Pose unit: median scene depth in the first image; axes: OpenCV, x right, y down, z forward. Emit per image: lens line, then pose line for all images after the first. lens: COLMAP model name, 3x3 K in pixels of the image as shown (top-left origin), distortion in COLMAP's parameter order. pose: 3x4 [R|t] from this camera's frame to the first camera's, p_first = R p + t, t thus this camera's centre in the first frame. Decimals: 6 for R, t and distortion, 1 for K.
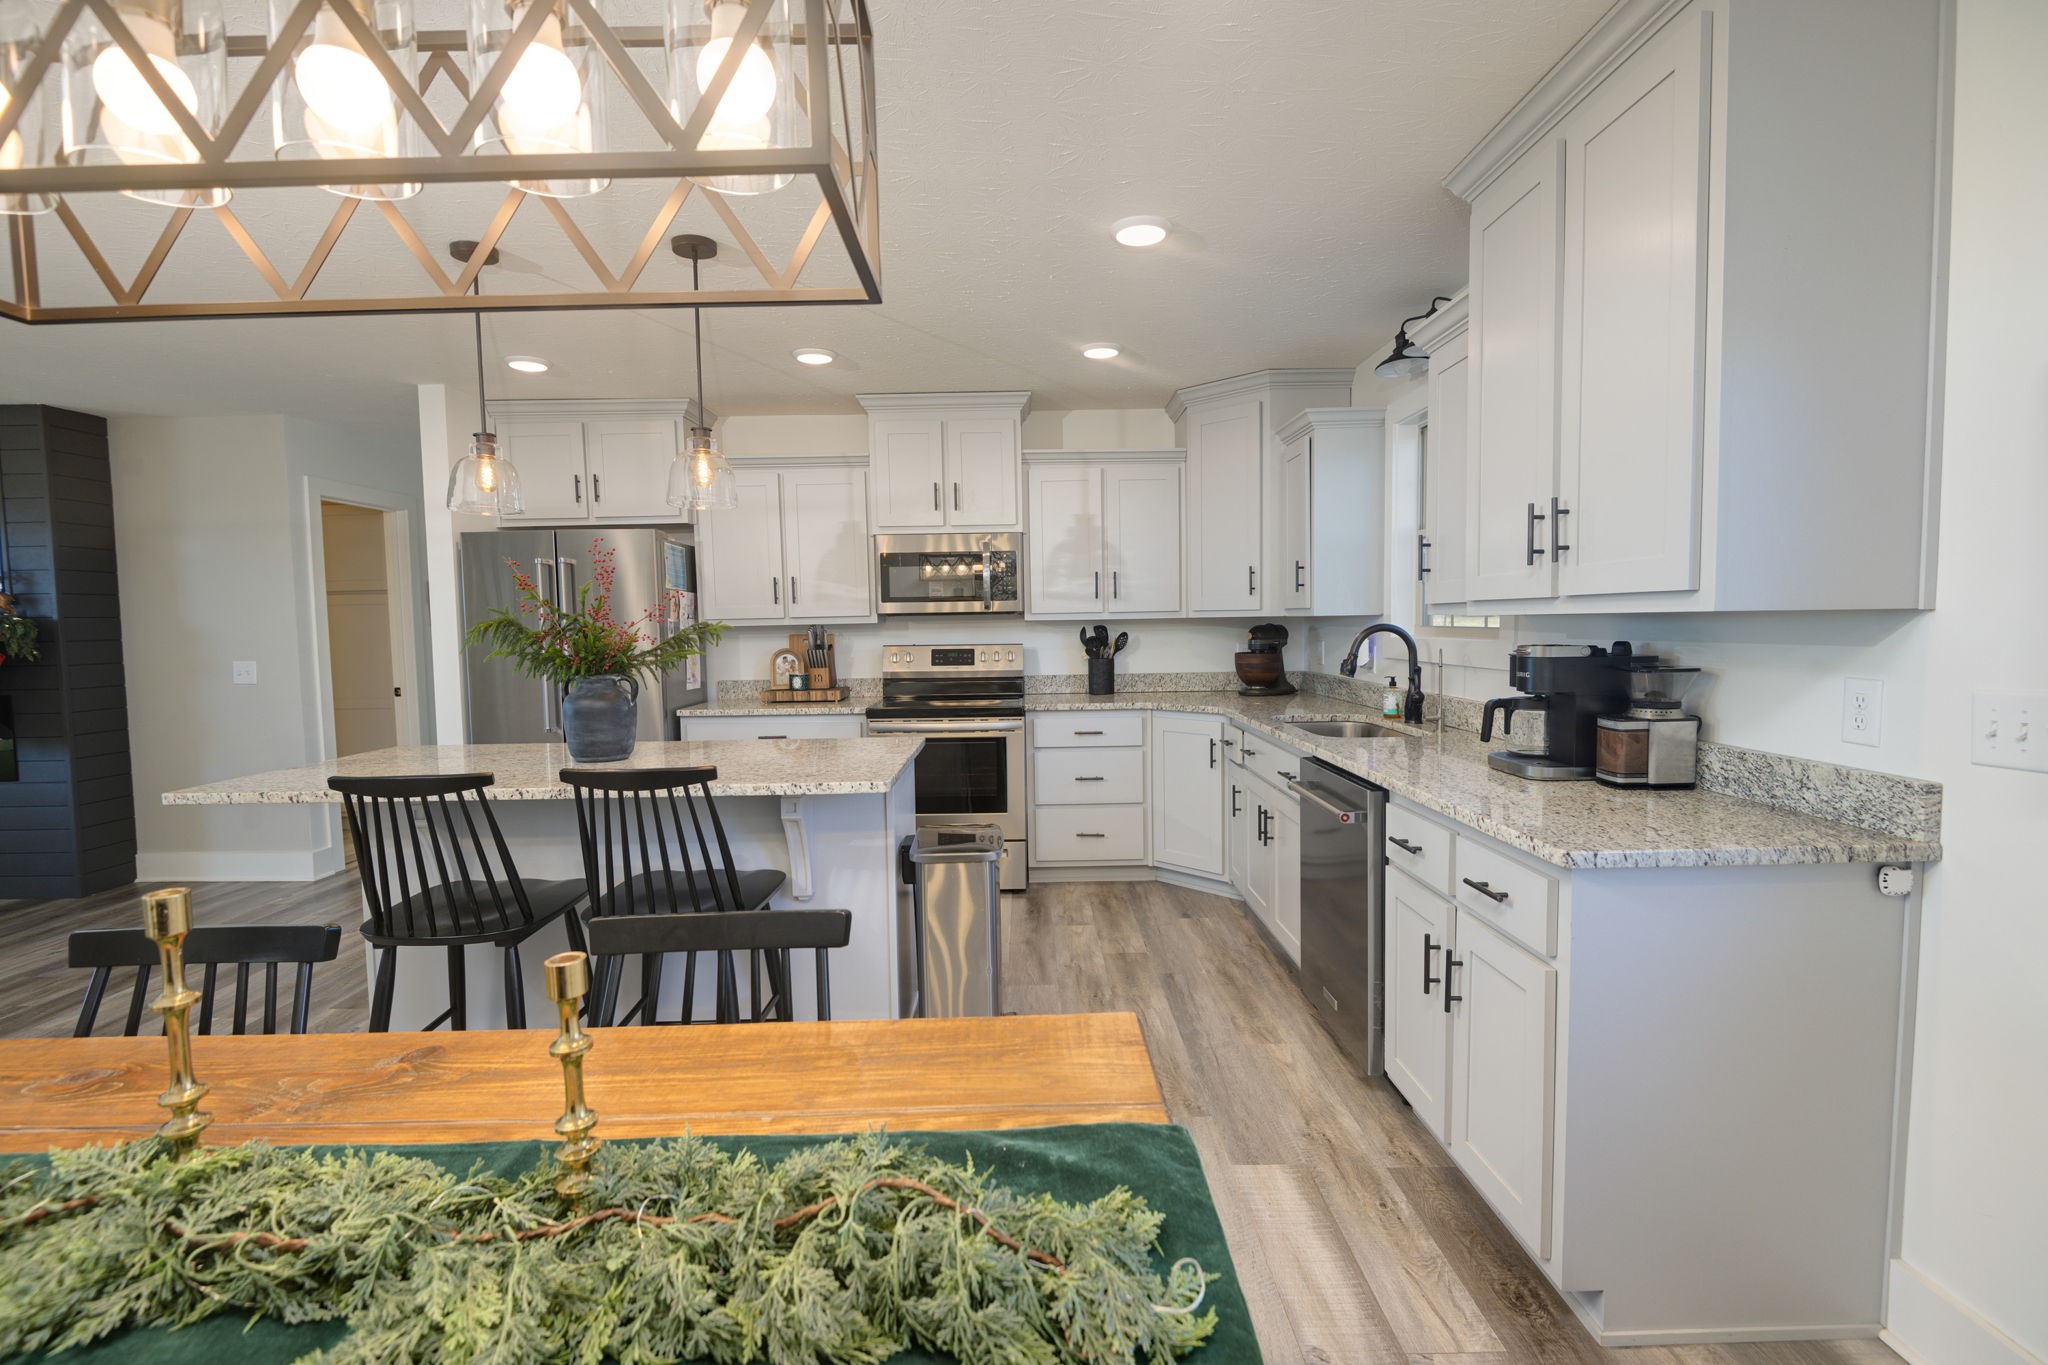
lens RADIAL K [[923.2, 0, 1024.0], [0, 923.2, 682.5], [0, 0, 1]] dist [-0.001863, -0.000586]
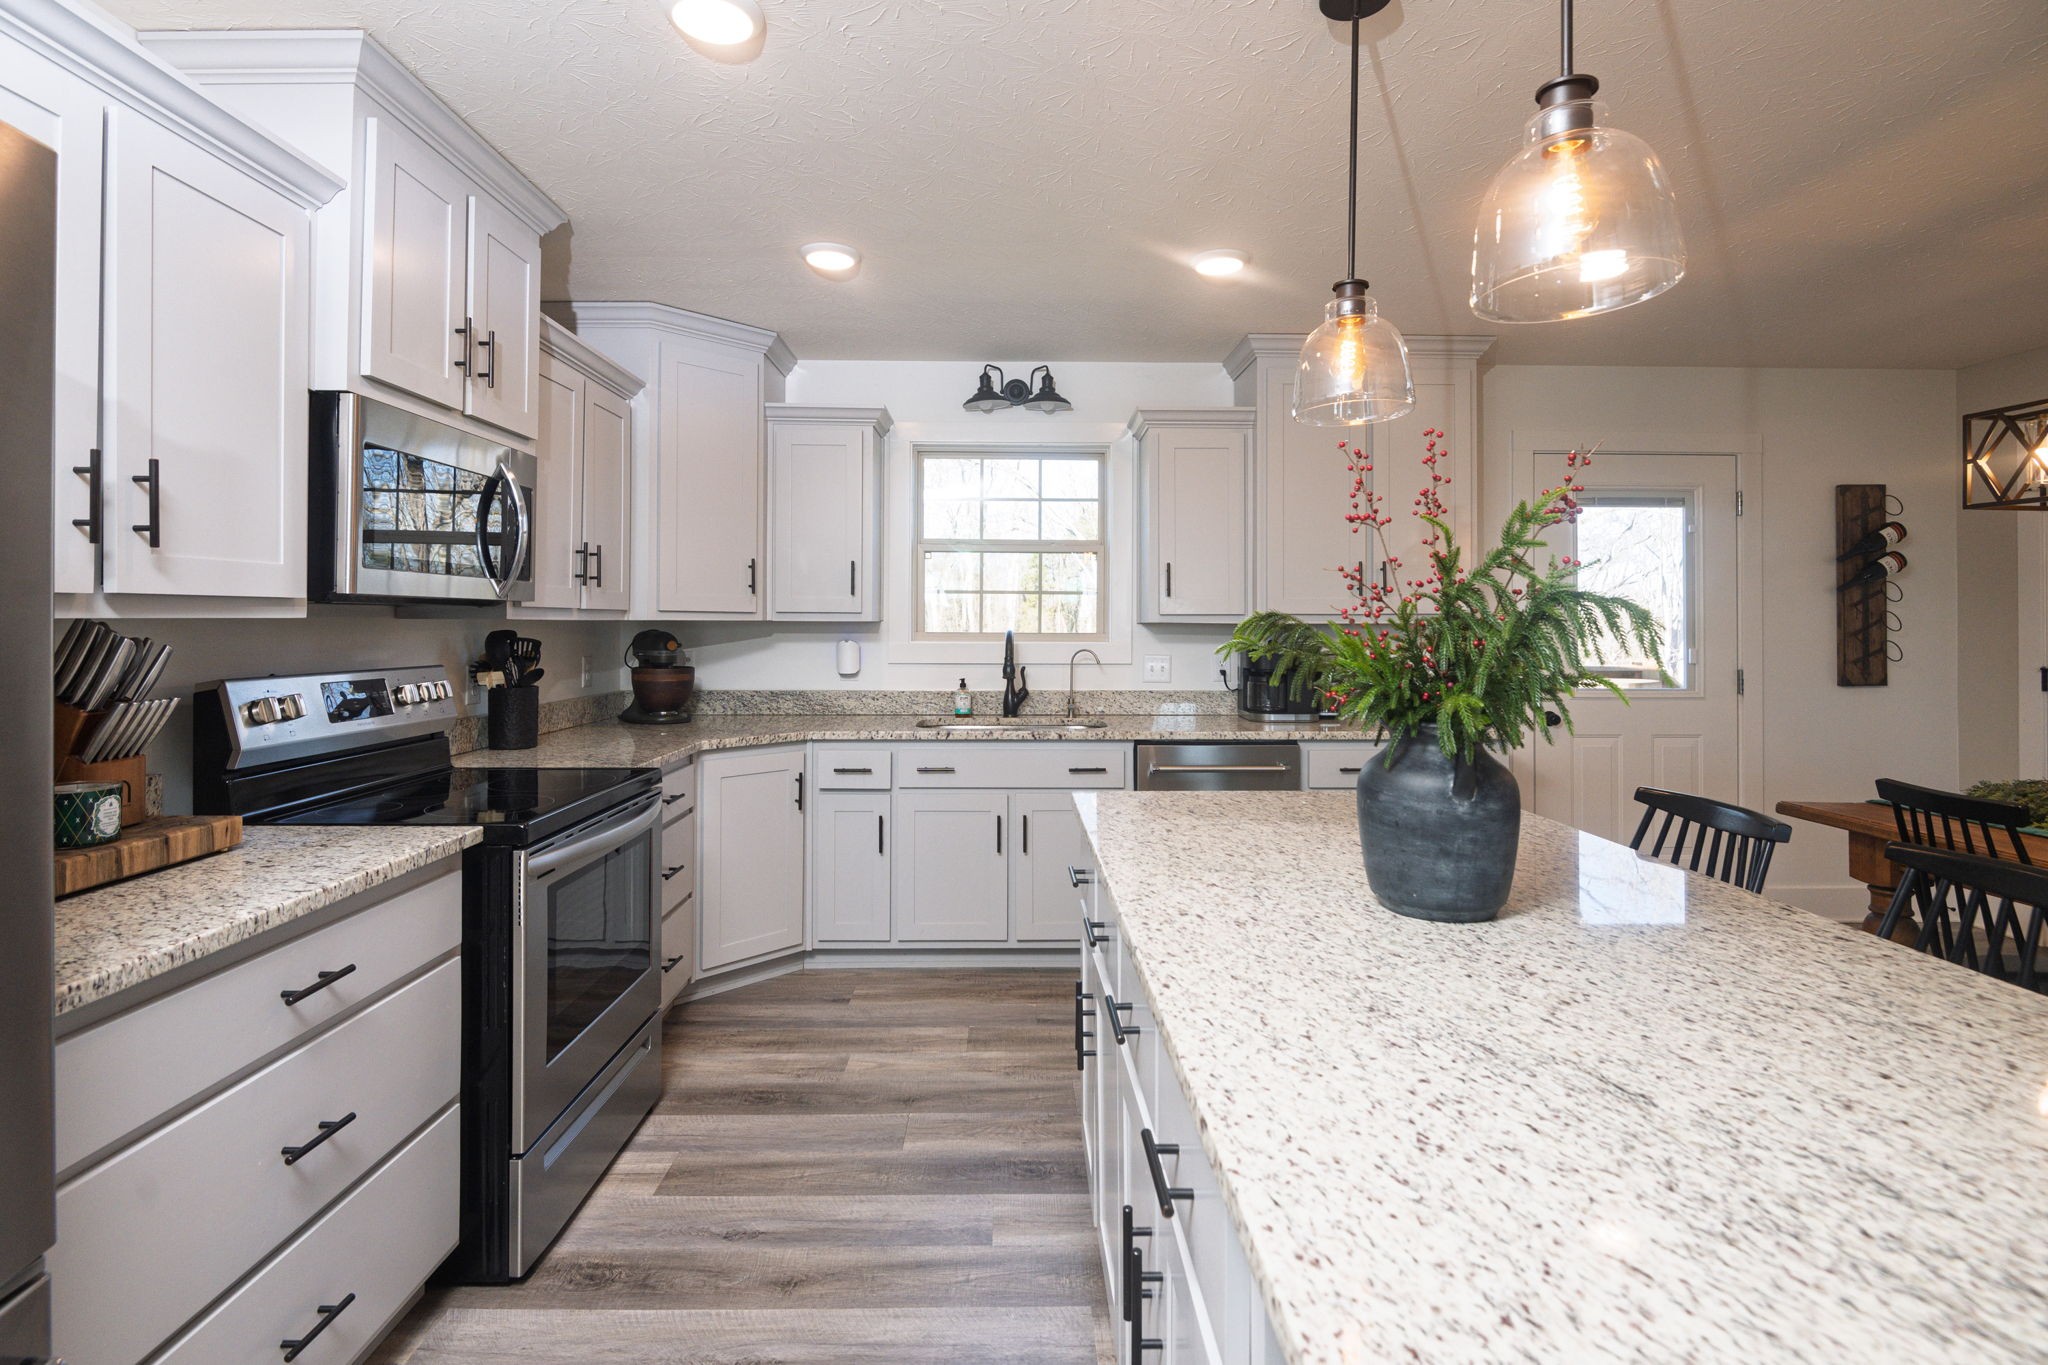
lens RADIAL K [[971.2, 0, 1025.5], [0, 971.2, 605.5], [0, 0, 1]] dist [-0.001995, -0.001533]
pose [[-0.013583, 0.033989, 0.999330, -0.672524], [0.063294, 0.997447, -0.033064, -0.045028], [-0.997902, 0.062803, -0.015700, 0.852368]]
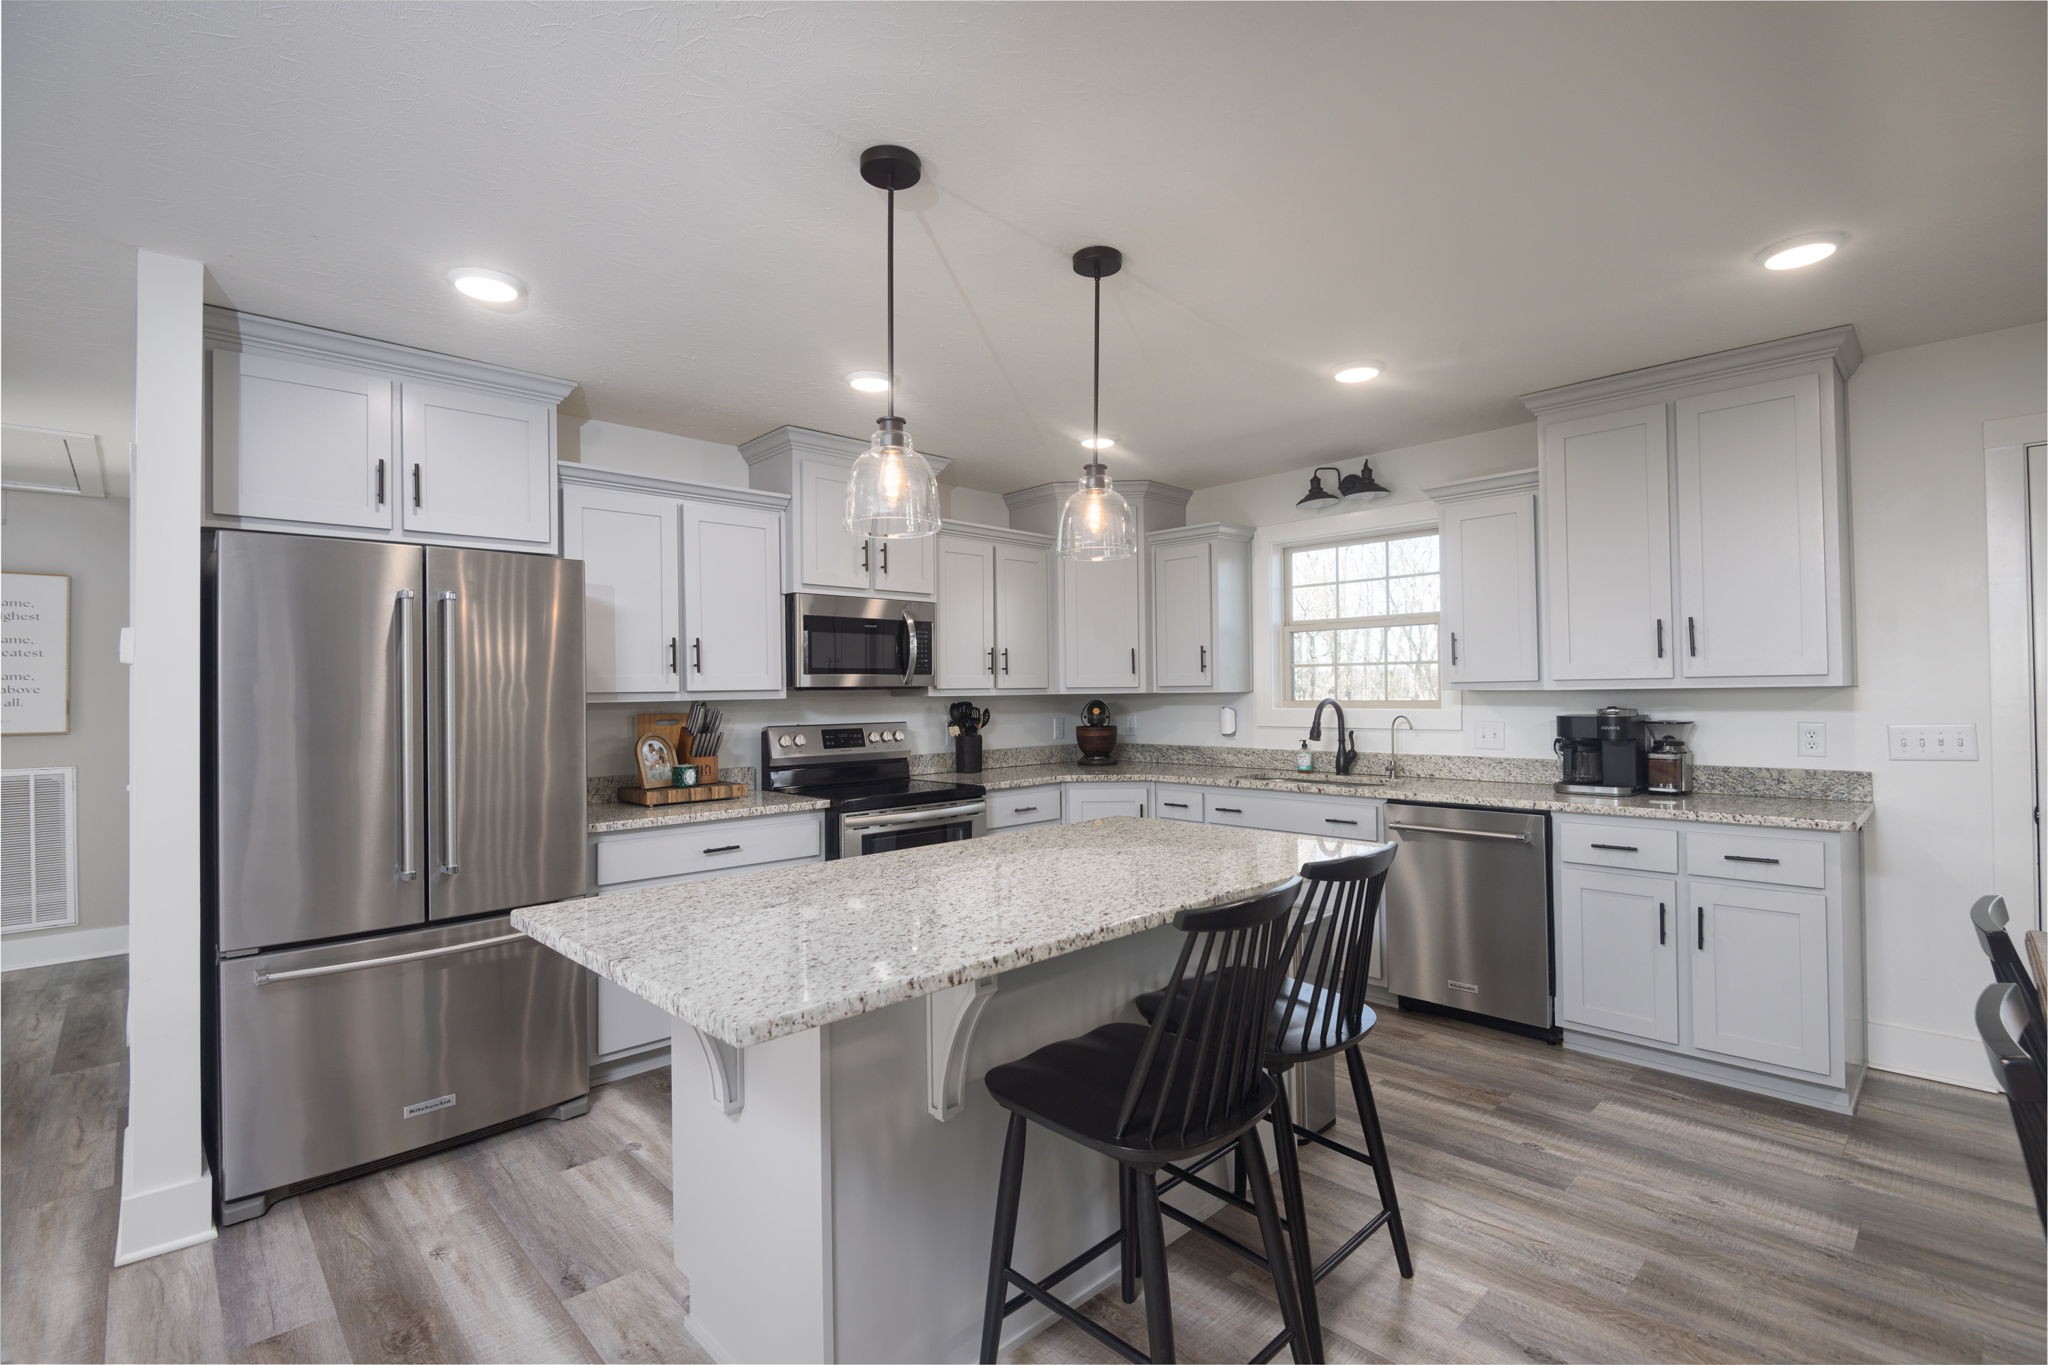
lens RADIAL K [[923.2, 0, 1024.0], [0, 923.2, 682.5], [0, 0, 1]] dist [-0.001863, -0.000586]
pose [[0.726656, 0.014062, 0.686857, -0.683711], [0.047323, 0.996391, -0.070464, -0.012614], [-0.685369, 0.083707, 0.723368, 0.307970]]
